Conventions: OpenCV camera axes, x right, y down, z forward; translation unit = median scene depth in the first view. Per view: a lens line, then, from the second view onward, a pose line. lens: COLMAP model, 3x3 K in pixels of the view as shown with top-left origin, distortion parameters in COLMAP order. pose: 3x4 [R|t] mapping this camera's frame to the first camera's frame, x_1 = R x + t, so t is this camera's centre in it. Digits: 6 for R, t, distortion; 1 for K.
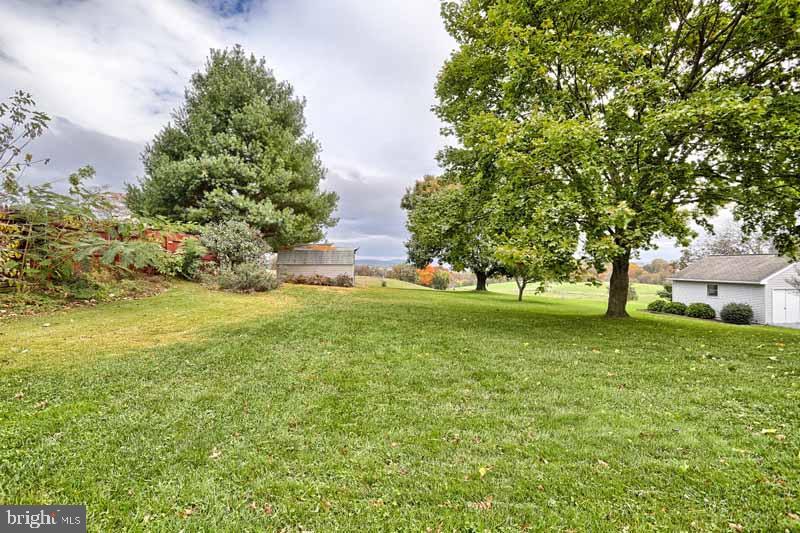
lens RADIAL K [[387.2, 0, 400.0], [0, 387.2, 266.5], [0, 0, 1]] dist [-0.033938, 0.000120]
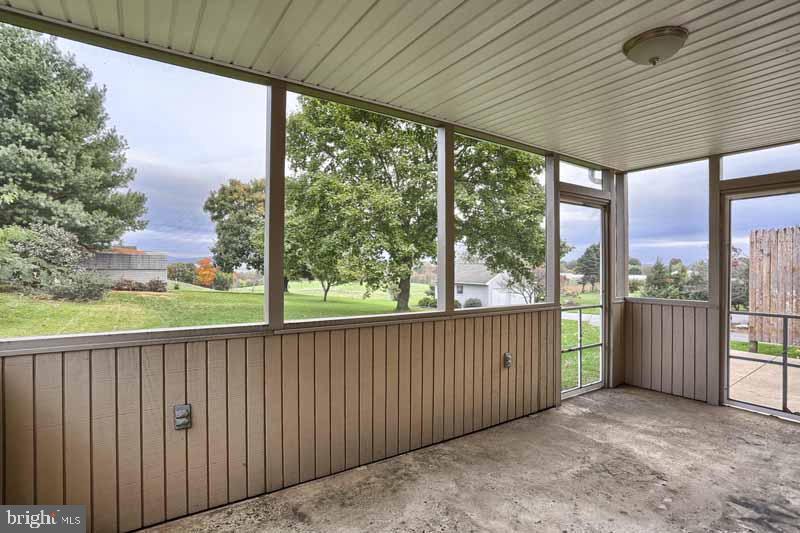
lens RADIAL K [[399.9, 0, 400.0], [0, 399.9, 266.5], [0, 0, 1]] dist [-0.001991, 0.000000]
pose [[0.863168, 0.015096, 0.504692, -0.128579], [-0.016249, 0.999866, -0.002116, -0.020311], [-0.504656, -0.006374, 0.863297, -0.199426]]
